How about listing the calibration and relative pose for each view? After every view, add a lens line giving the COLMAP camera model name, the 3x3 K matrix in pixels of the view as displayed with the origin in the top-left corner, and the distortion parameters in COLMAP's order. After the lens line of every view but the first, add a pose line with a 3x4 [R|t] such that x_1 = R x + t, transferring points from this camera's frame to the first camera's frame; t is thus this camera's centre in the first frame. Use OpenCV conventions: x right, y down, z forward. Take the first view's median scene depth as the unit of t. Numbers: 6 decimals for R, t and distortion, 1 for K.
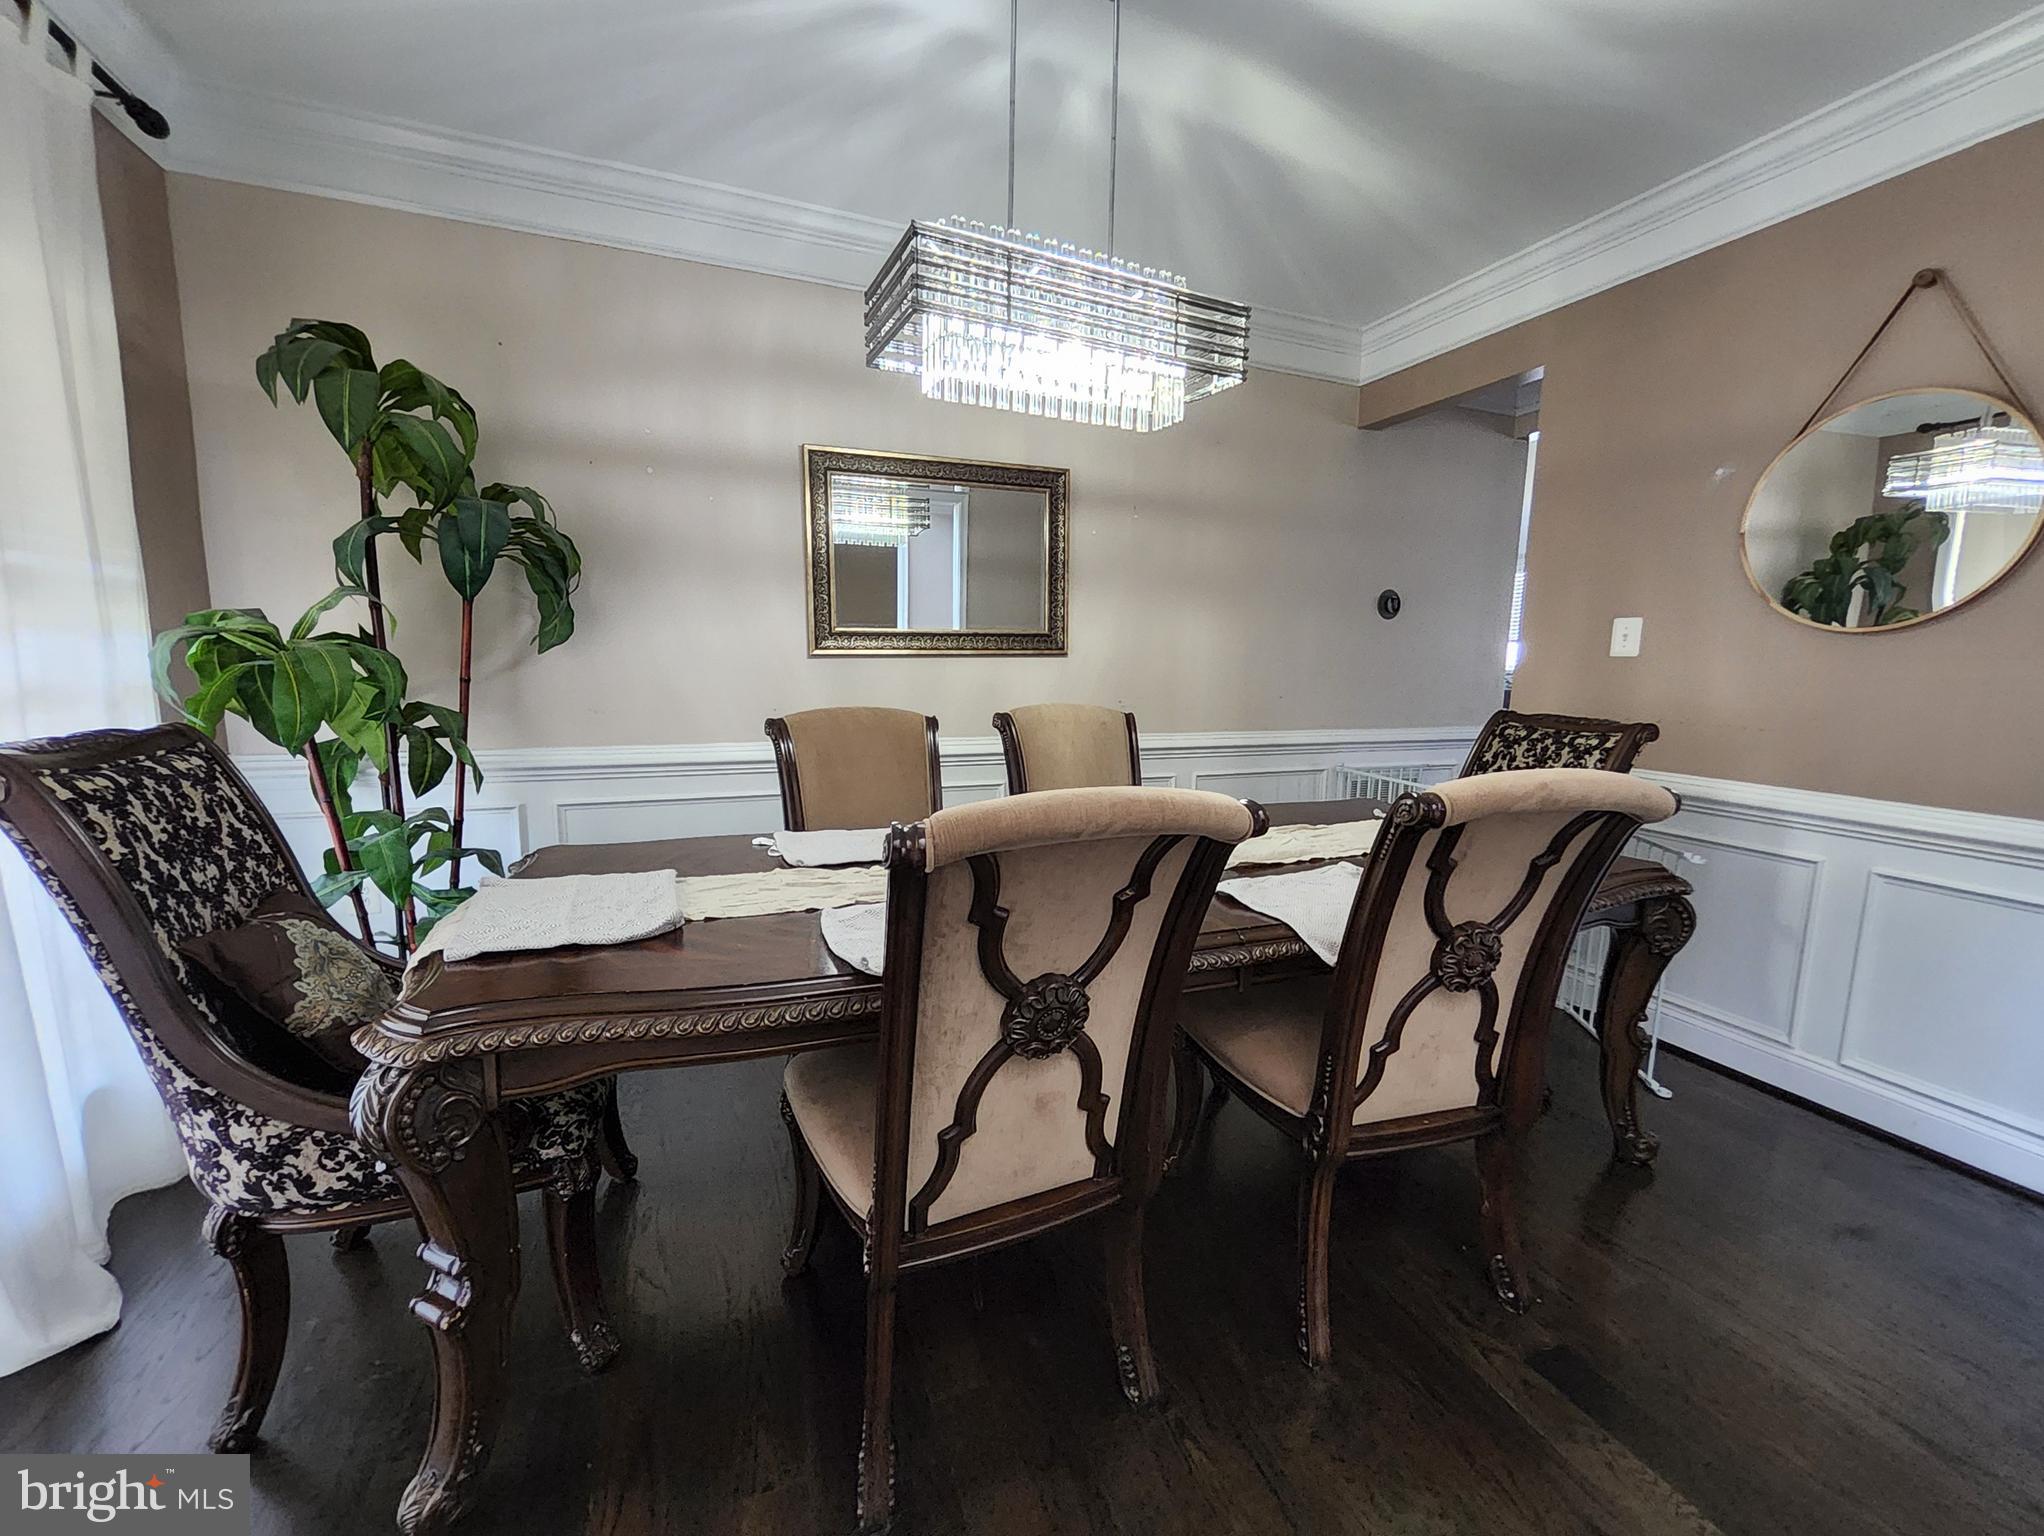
lens RADIAL K [[807.0, 0, 1004.7], [0, 807.0, 765.8], [0, 0, 1]] dist [0.003386, -0.004960]
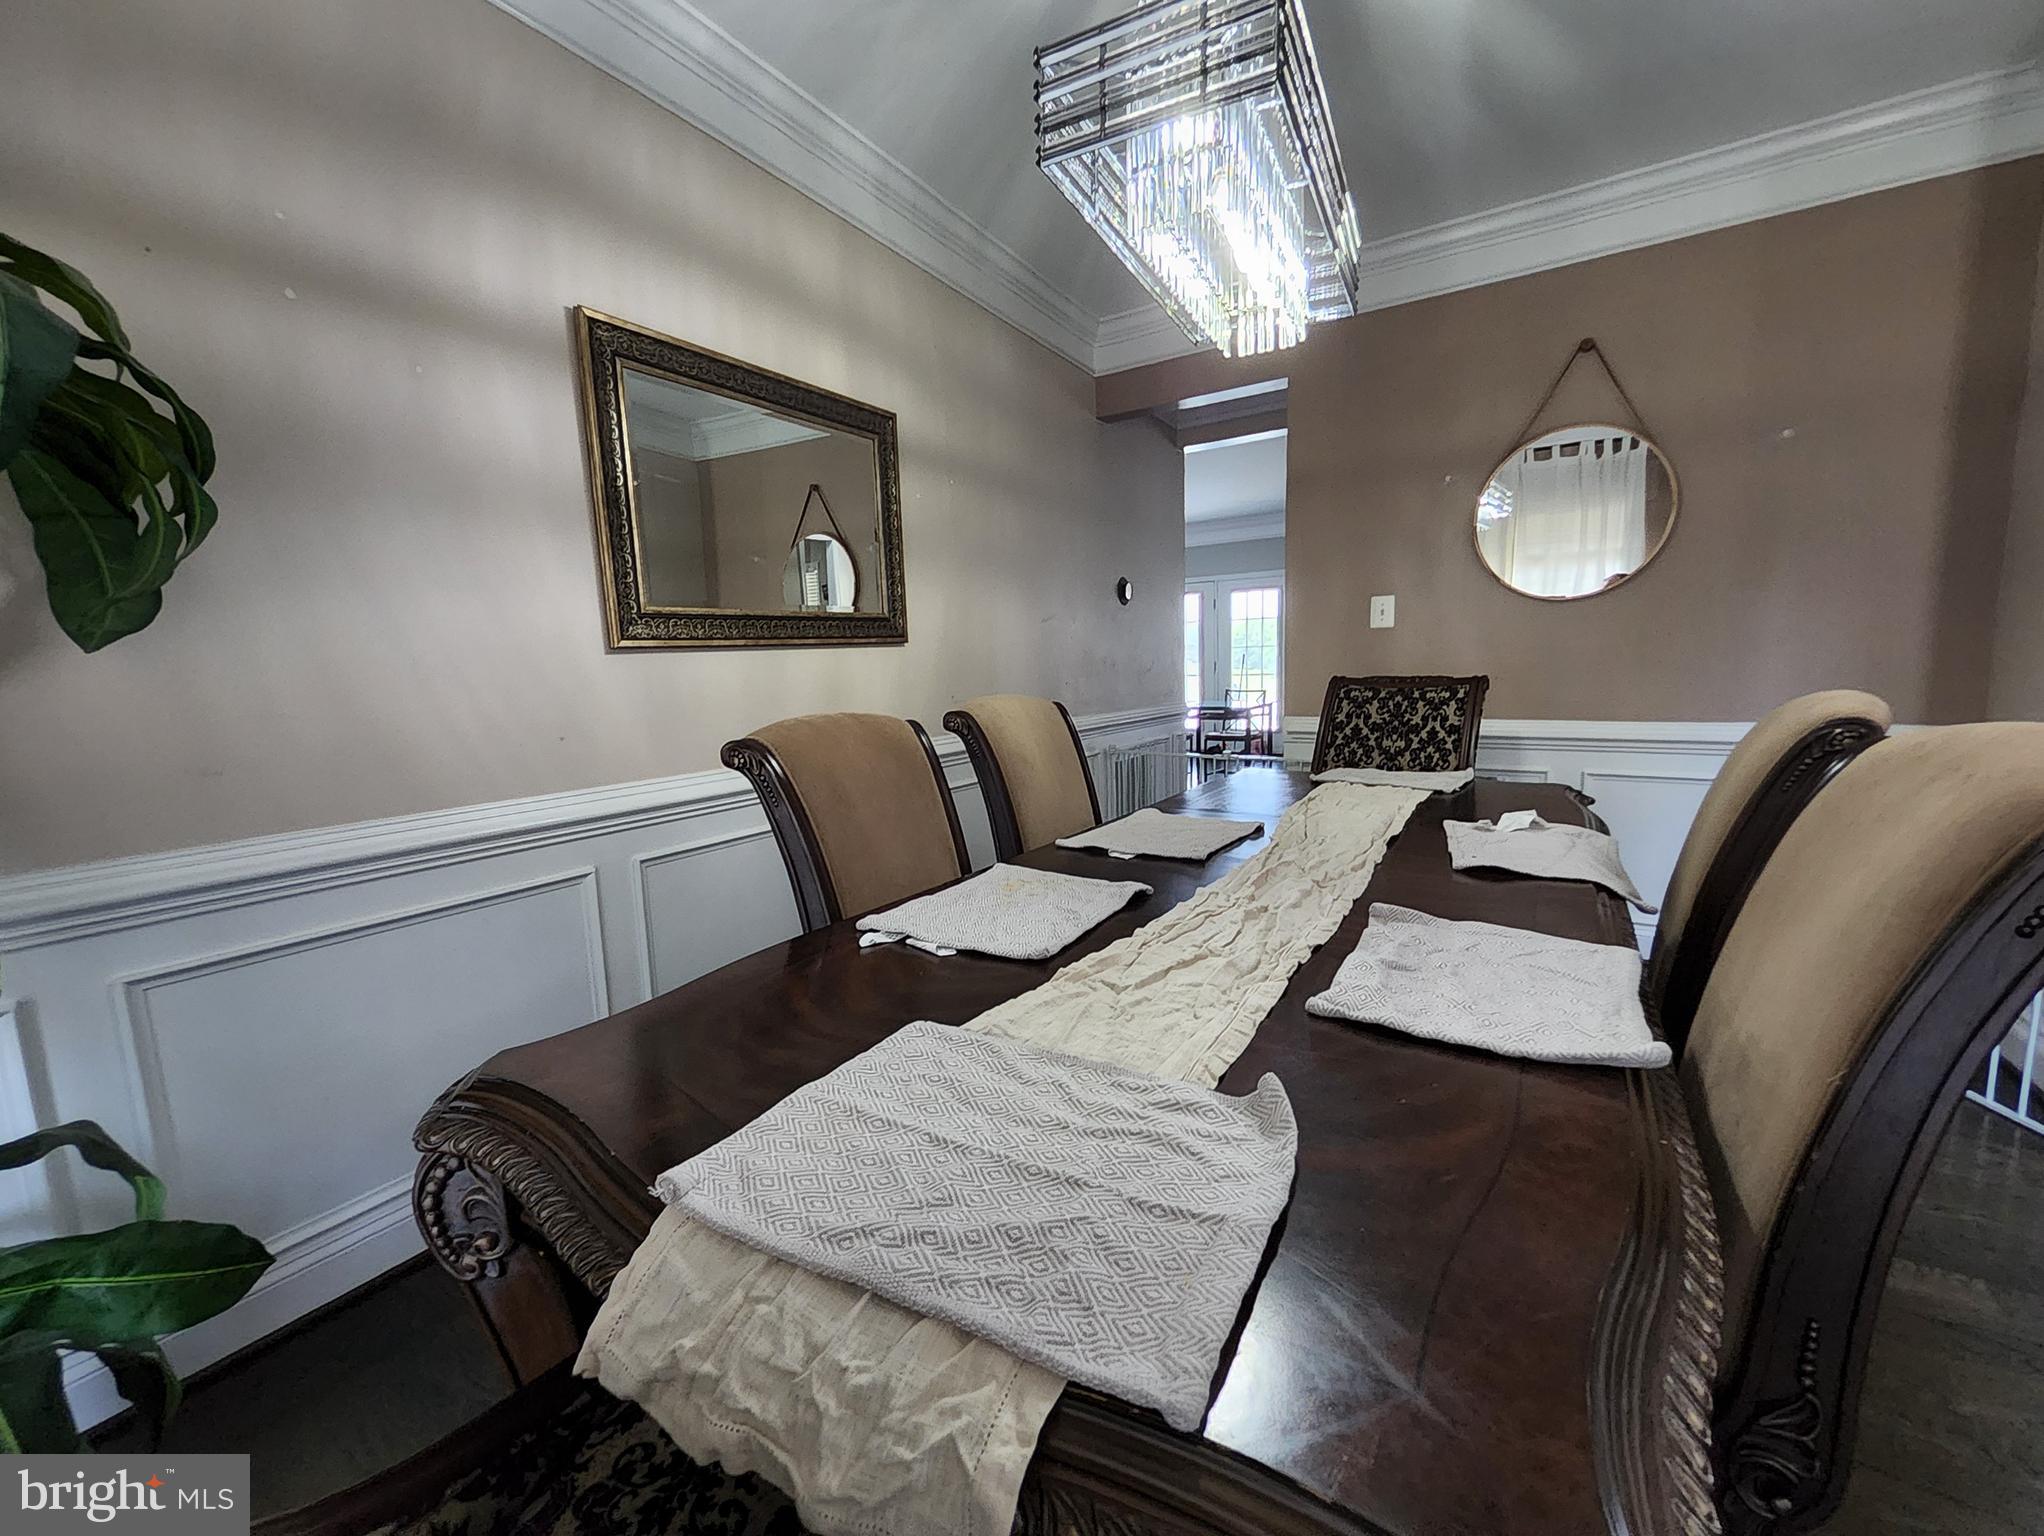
lens RADIAL K [[807.0, 0, 1020.9], [0, 807.0, 775.8], [0, 0, 1]] dist [0.003386, -0.004960]
pose [[0.808936, -0.119246, 0.575676, -0.358812], [0.118166, 0.992209, 0.039481, -0.023974], [-0.575899, 0.036087, 0.816724, 0.294788]]
